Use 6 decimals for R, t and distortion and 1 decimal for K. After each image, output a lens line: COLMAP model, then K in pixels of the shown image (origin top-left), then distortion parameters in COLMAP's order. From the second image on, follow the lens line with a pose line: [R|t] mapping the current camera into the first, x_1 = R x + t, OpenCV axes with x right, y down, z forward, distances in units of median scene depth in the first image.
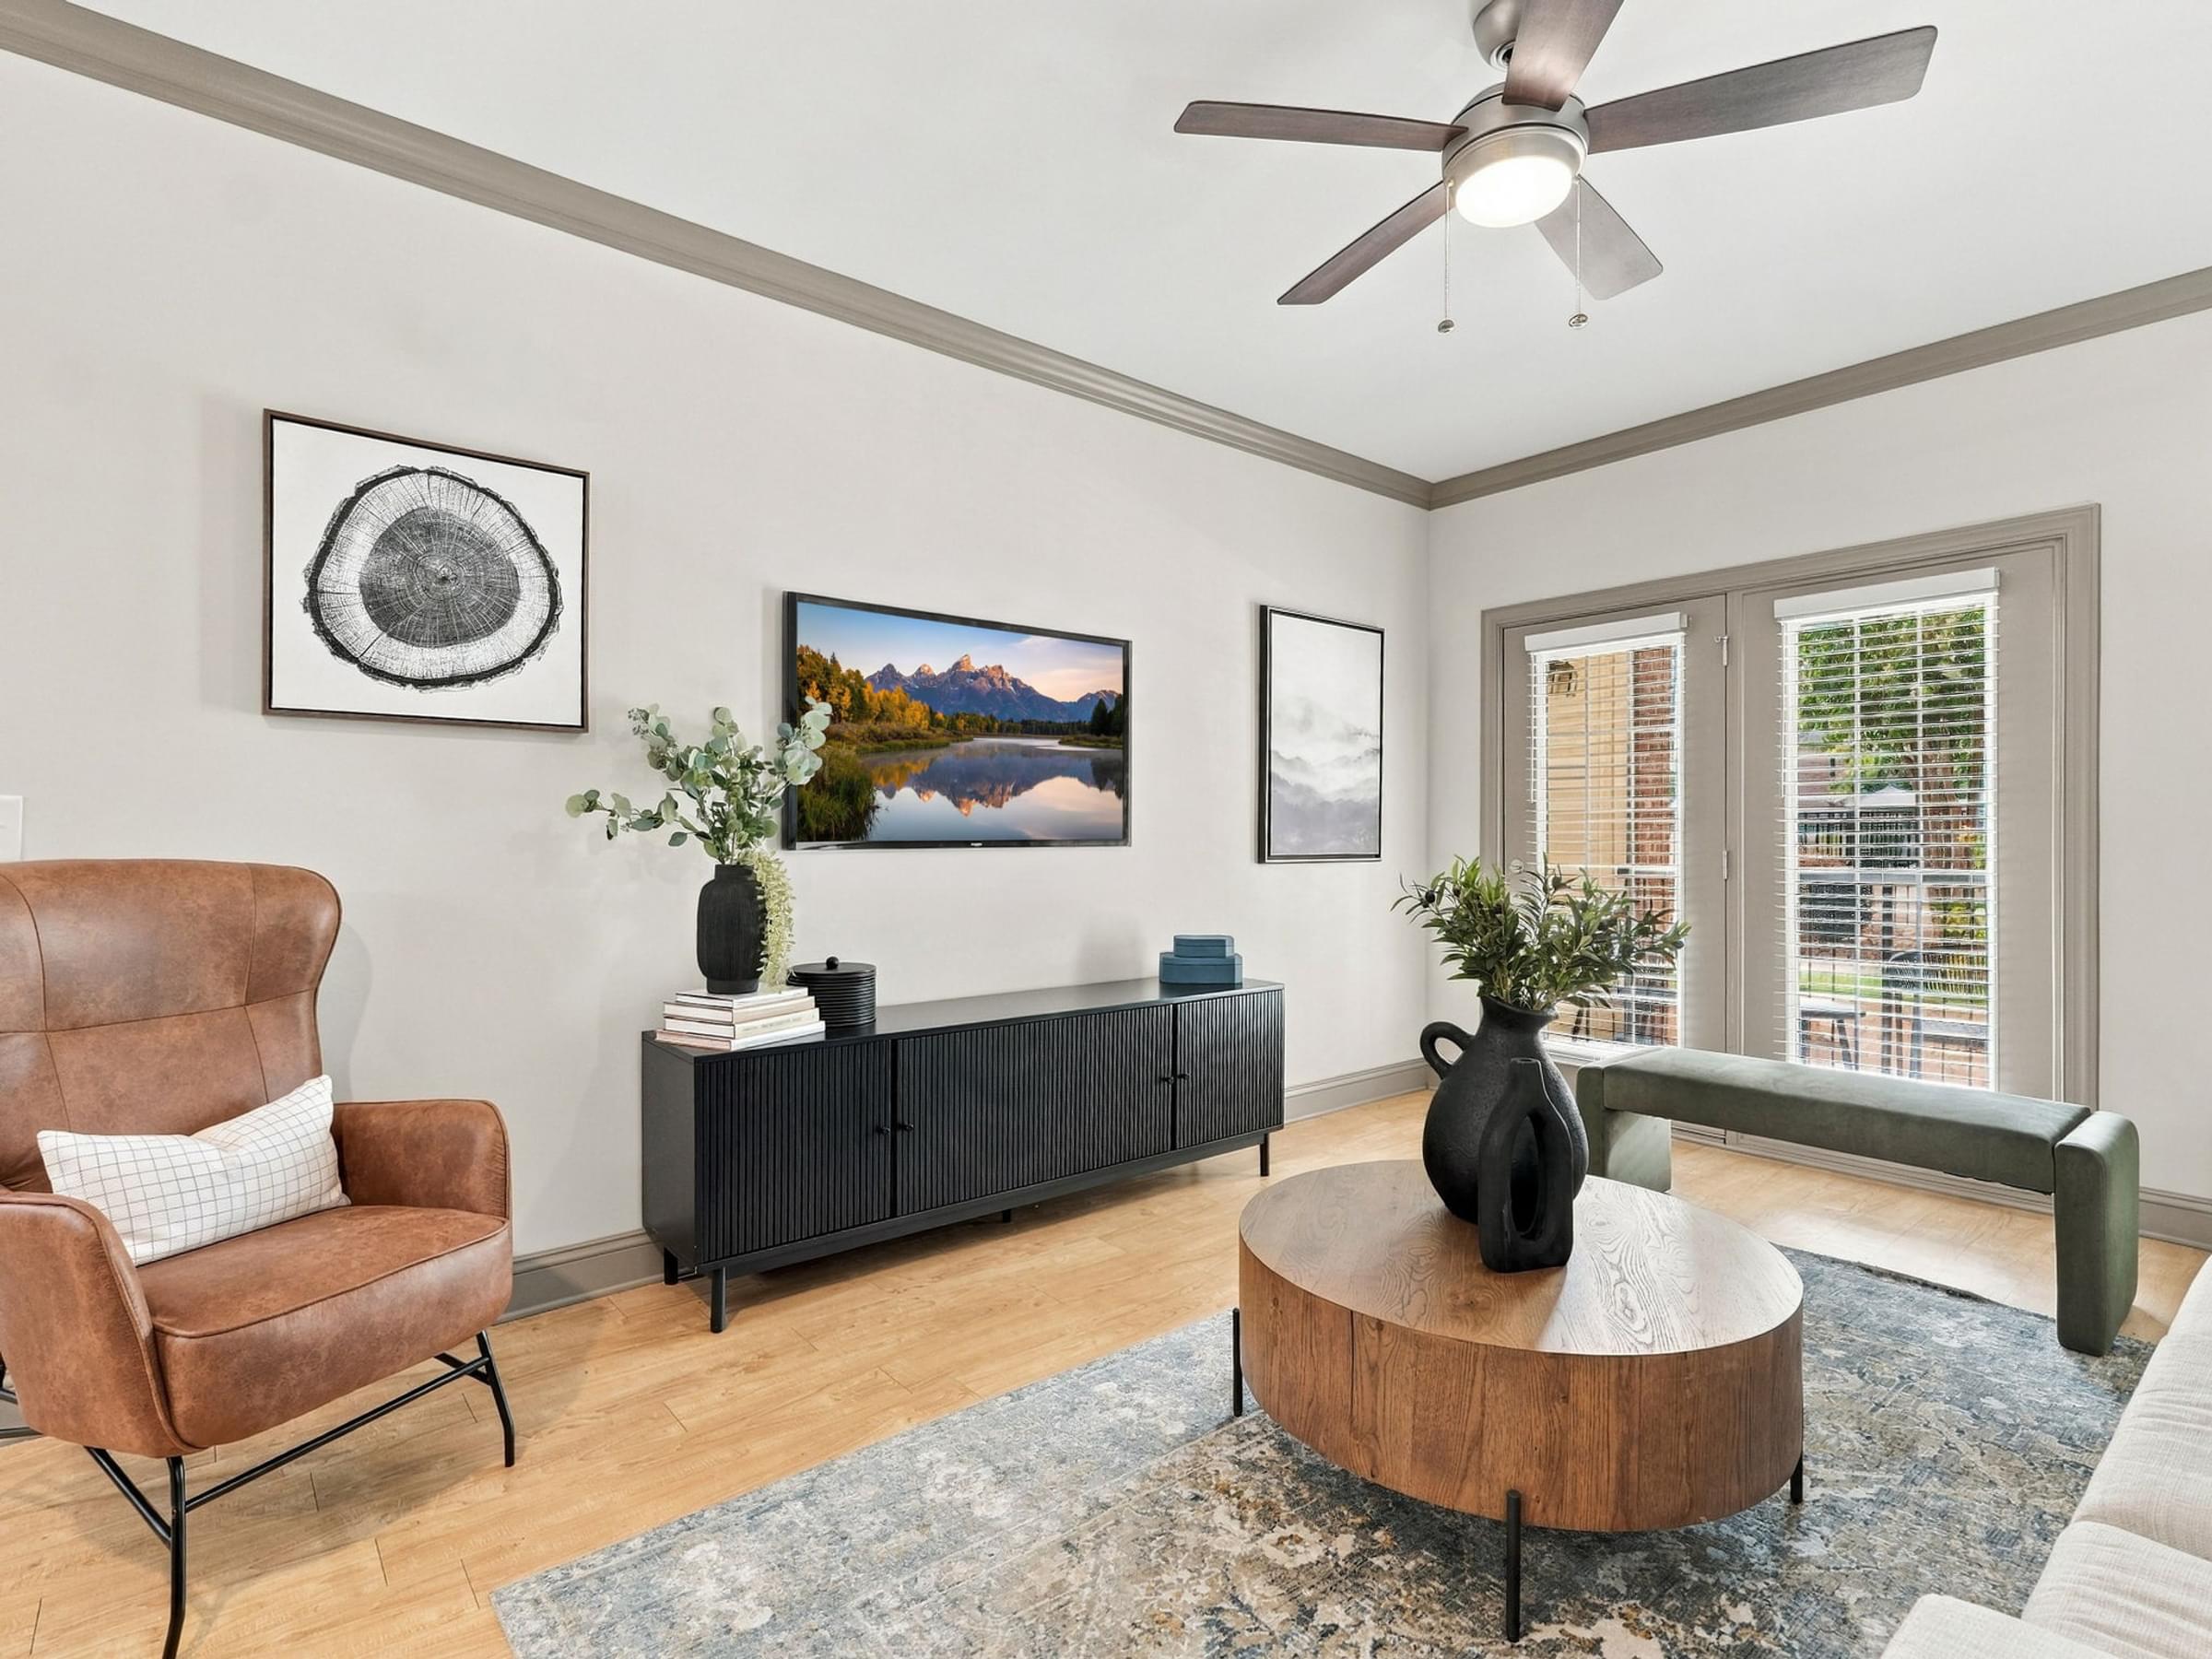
lens RADIAL K [[1102.5, 0, 1107.2], [0, 1102.5, 851.8], [0, 0, 1]] dist [-0.003323, 0.000881]
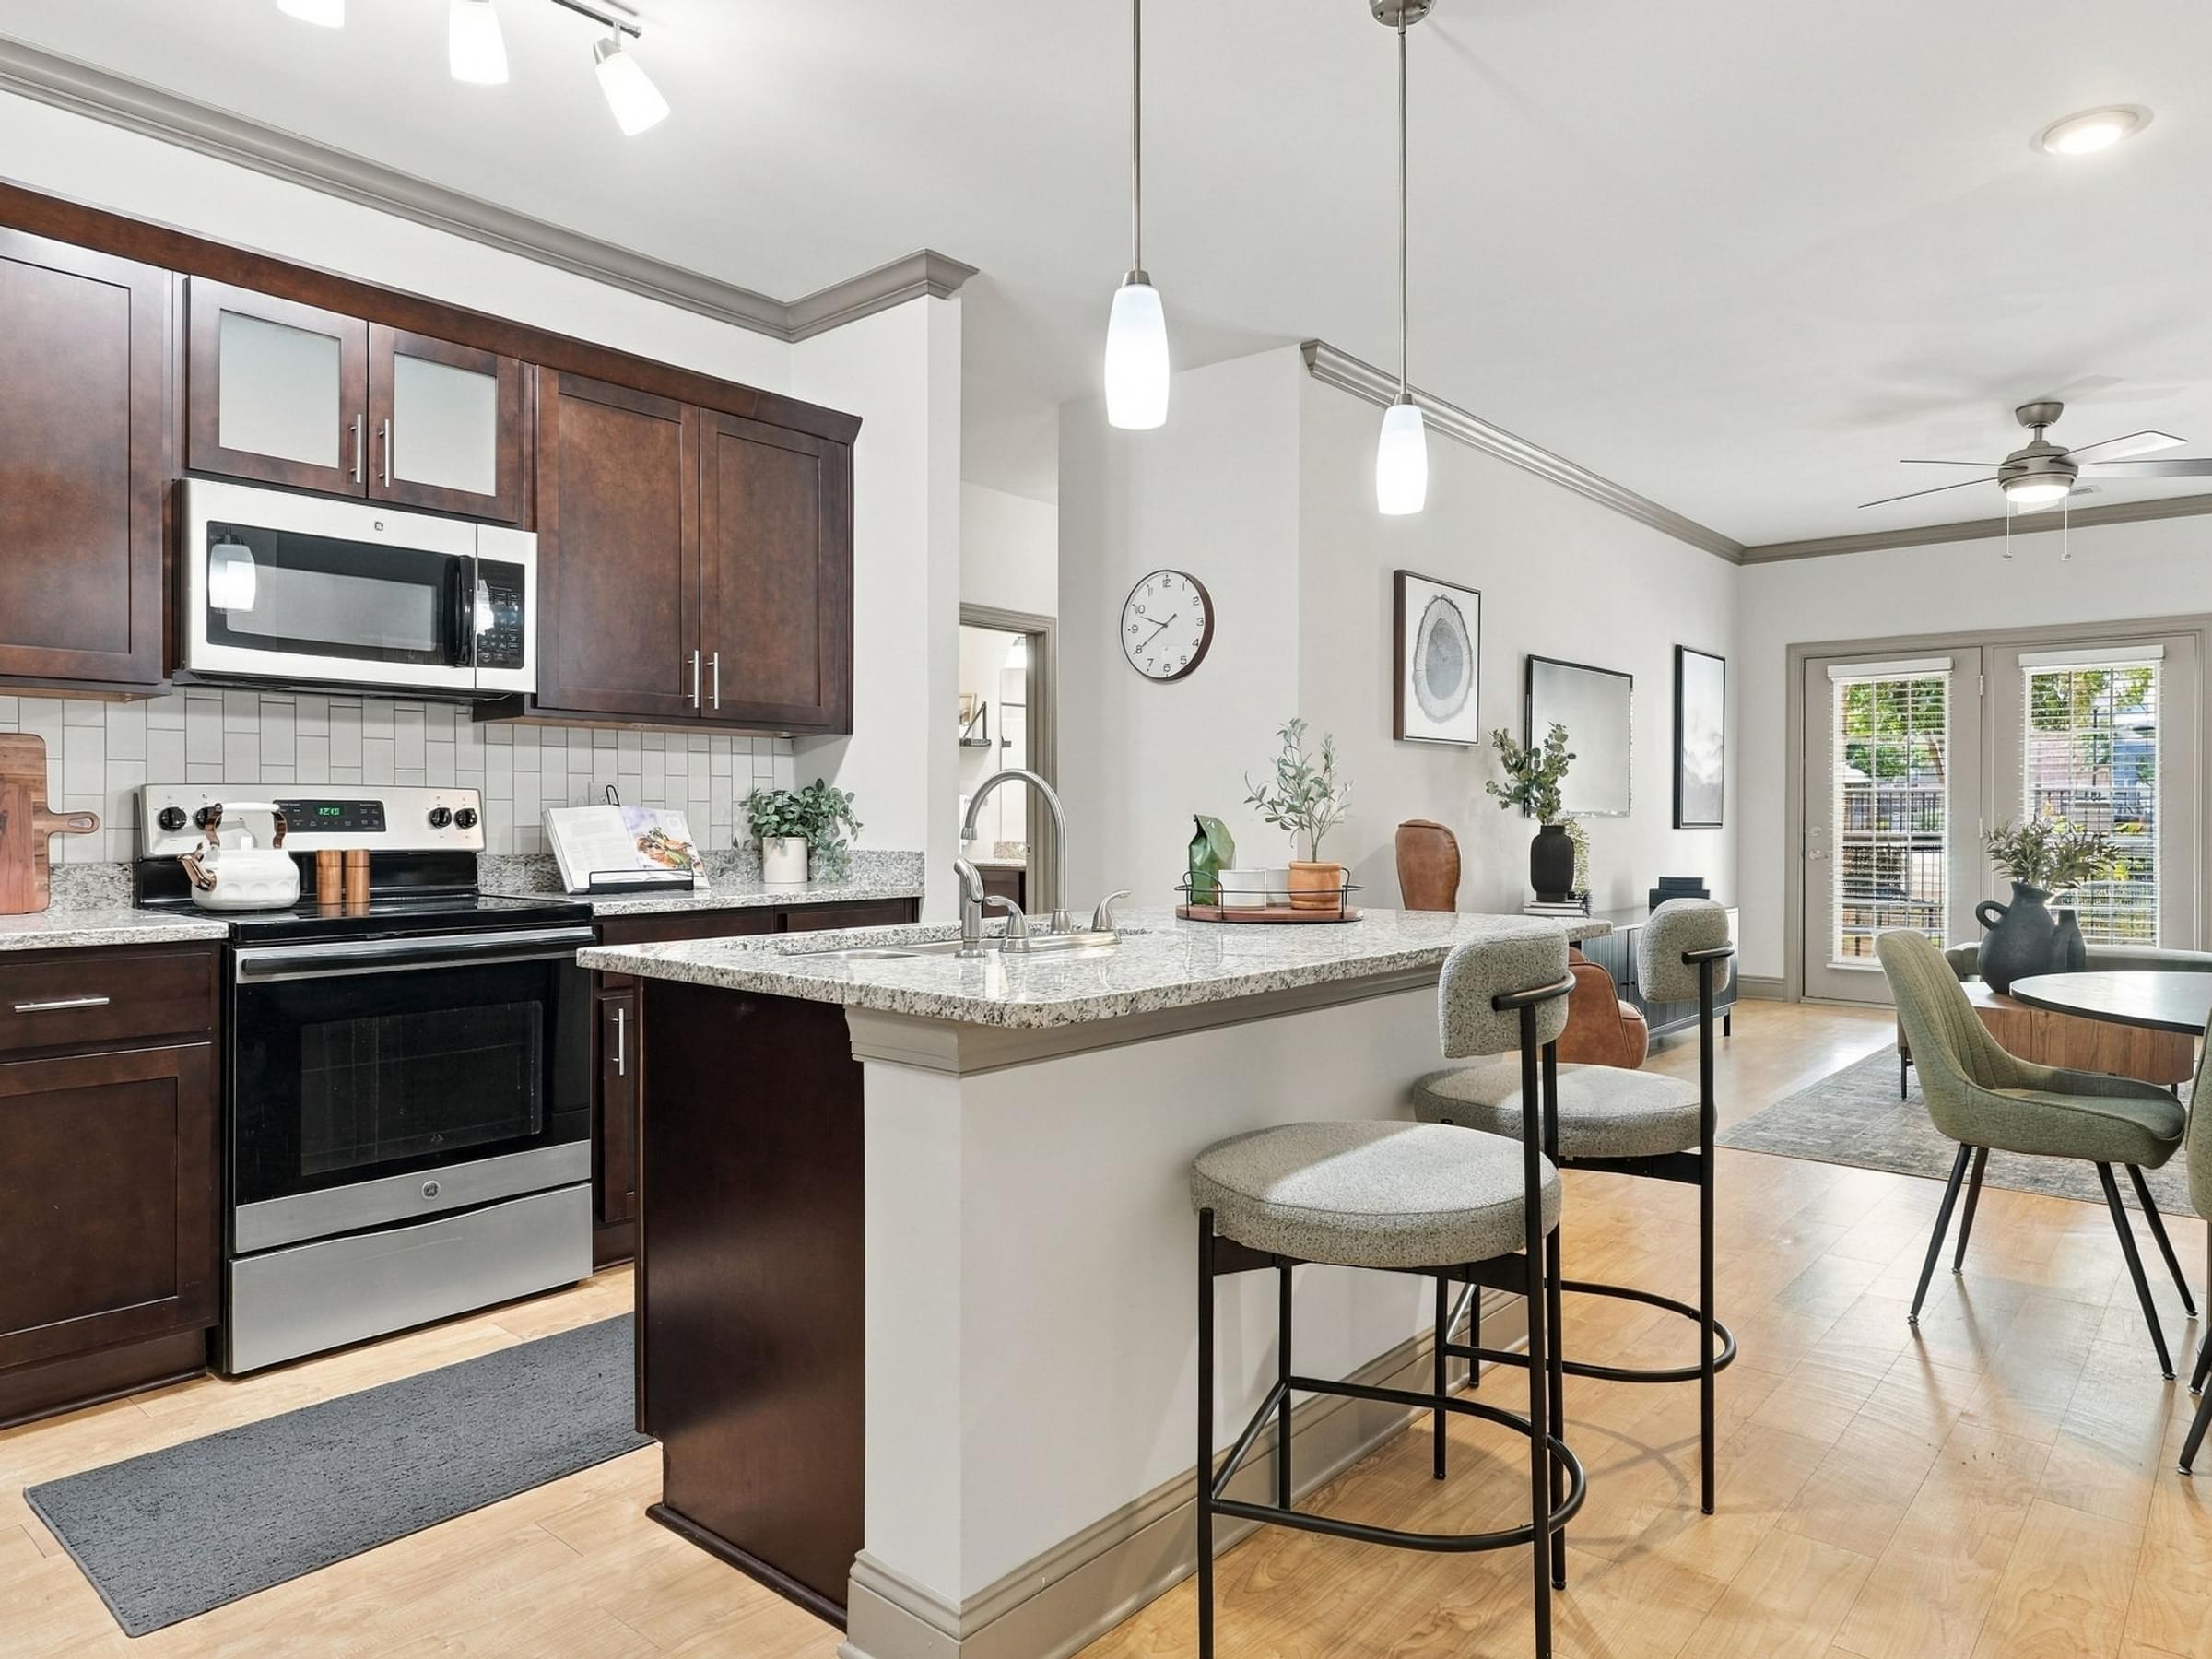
lens RADIAL K [[1399.2, 0, 1096.0], [0, 1399.2, 821.5], [0, 0, 1]] dist [-0.008754, 0.006668]
pose [[0.986278, -0.000972, 0.165092, -1.113305], [0.002067, 0.999977, -0.006464, 0.016183], [-0.165082, 0.006717, 0.986257, -0.797582]]
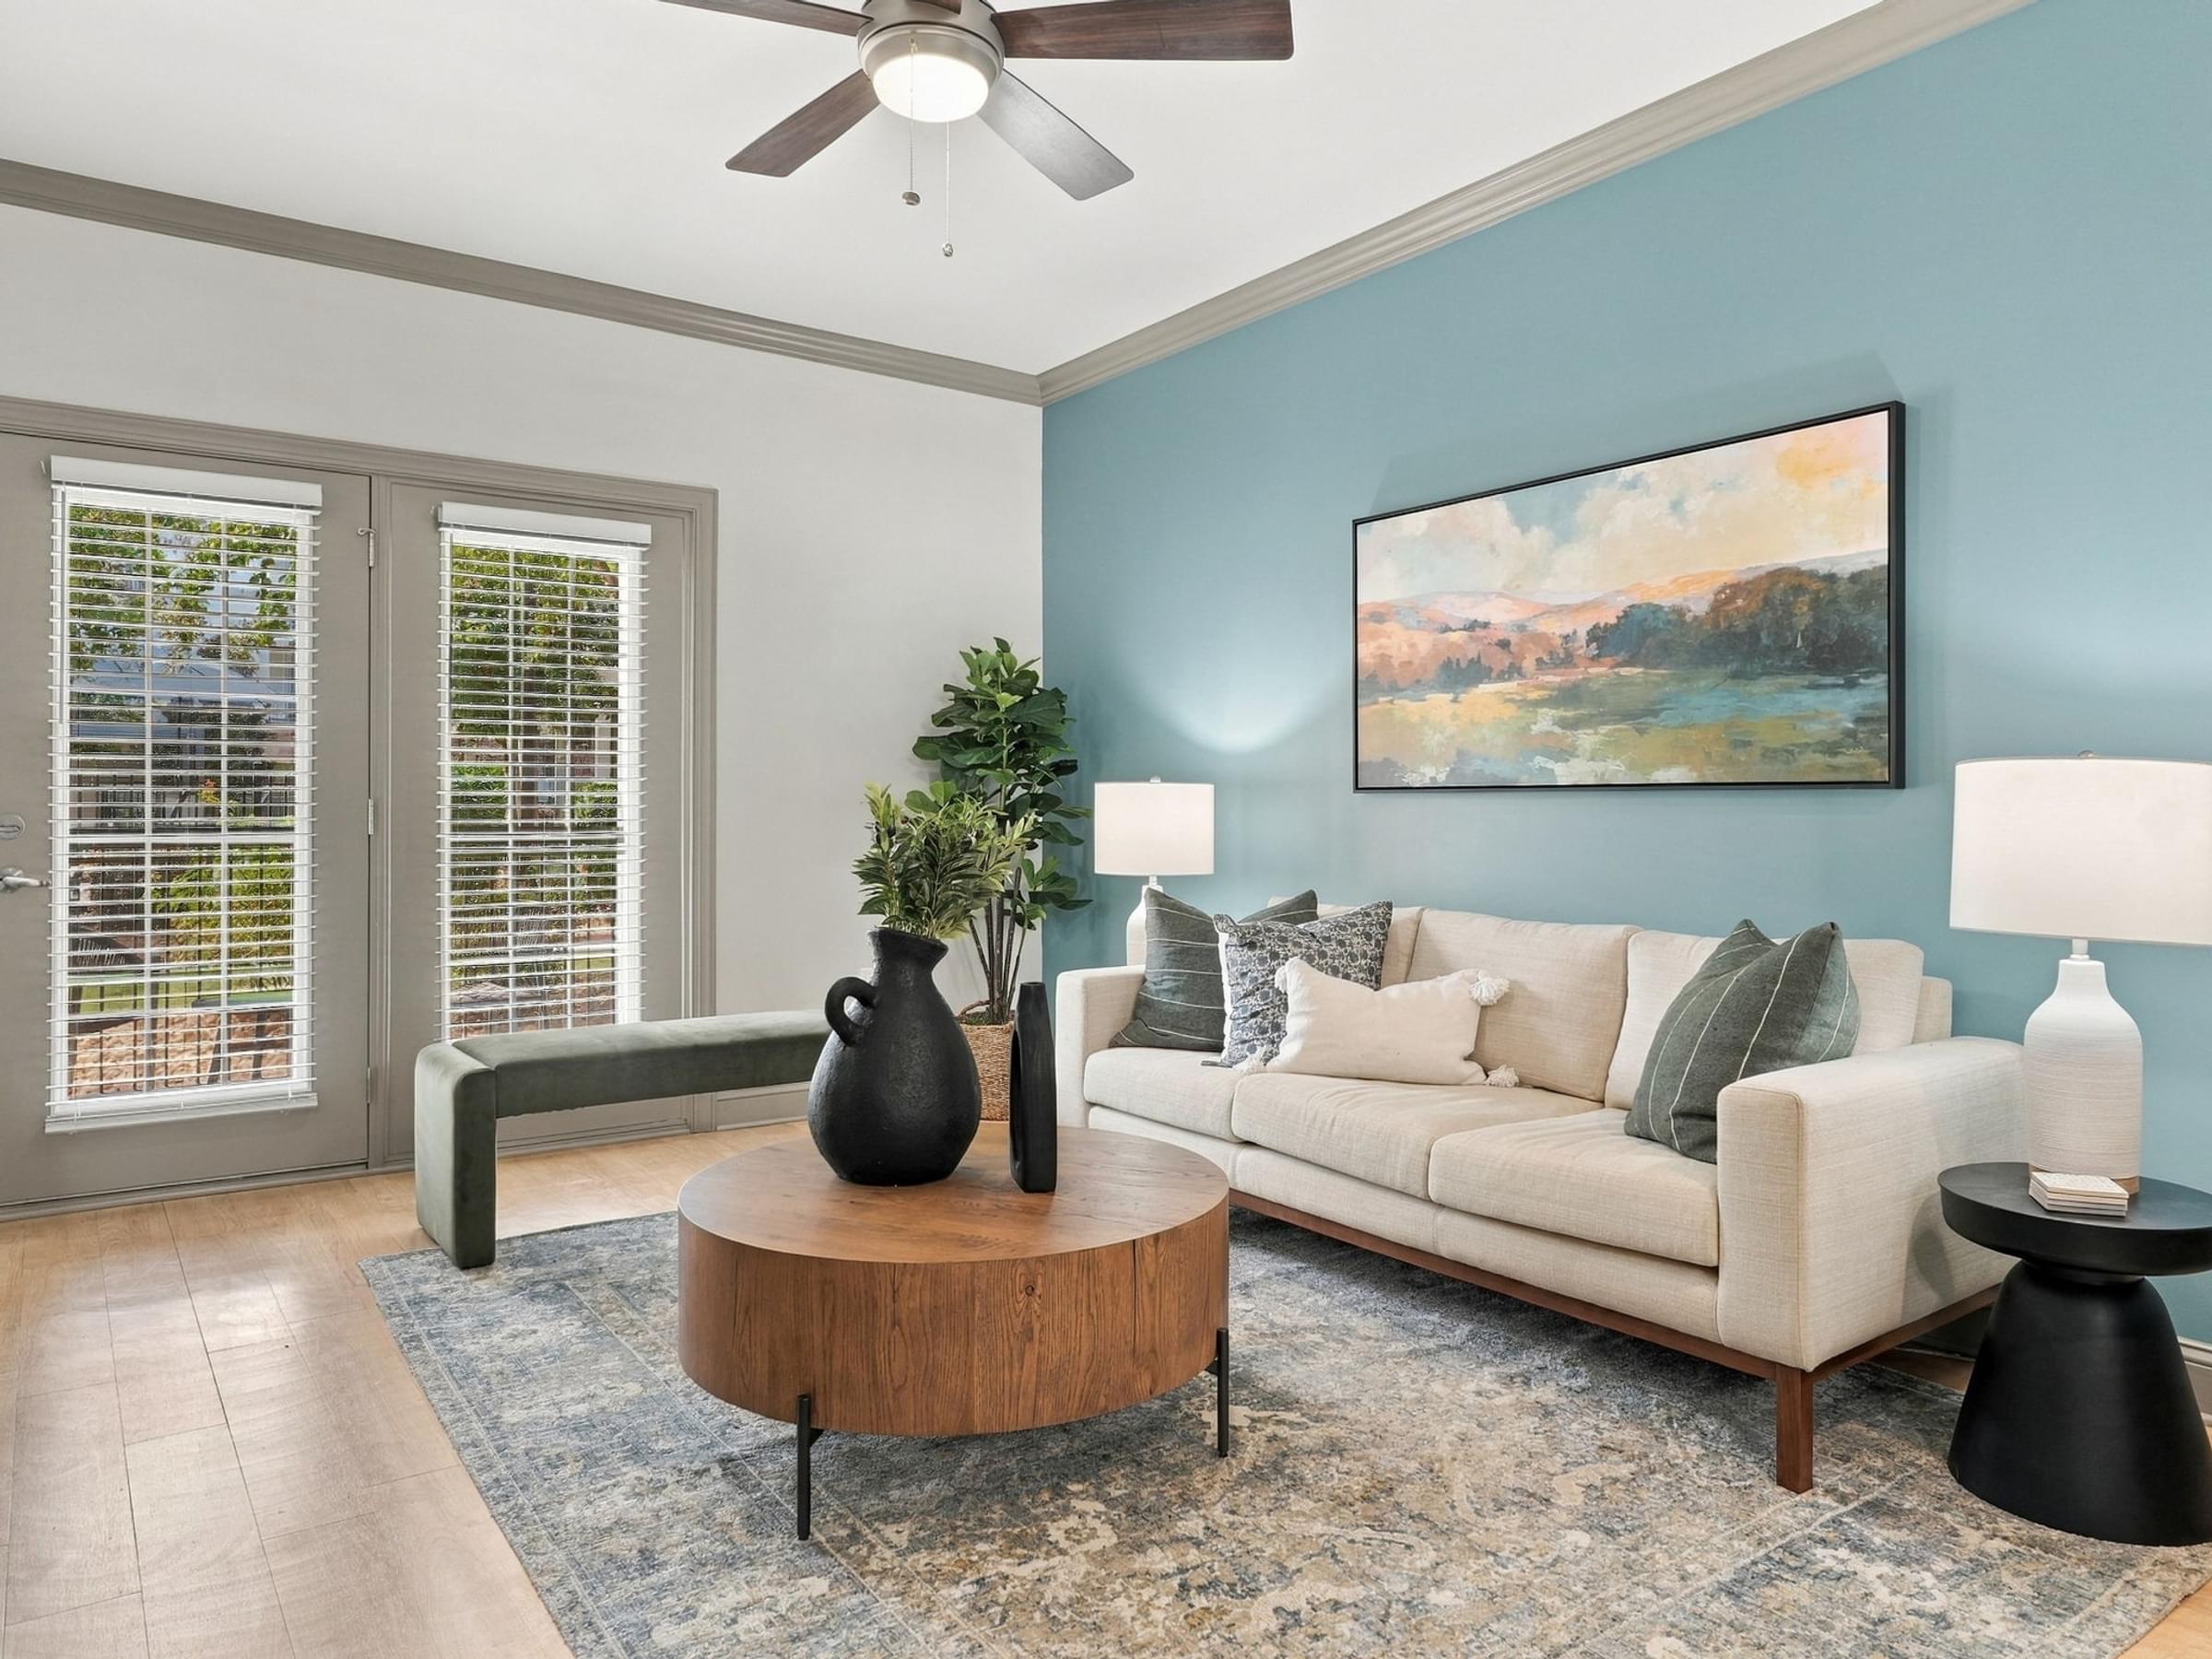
lens RADIAL K [[1470.9, 0, 1120.4], [0, 1470.9, 806.2], [0, 0, 1]] dist [-0.008421, 0.006113]
pose [[0.058061, 0.006675, 0.998291, -0.548088], [0.010434, 0.999919, -0.007292, 0.021155], [-0.998259, 0.010839, 0.057987, 0.470331]]
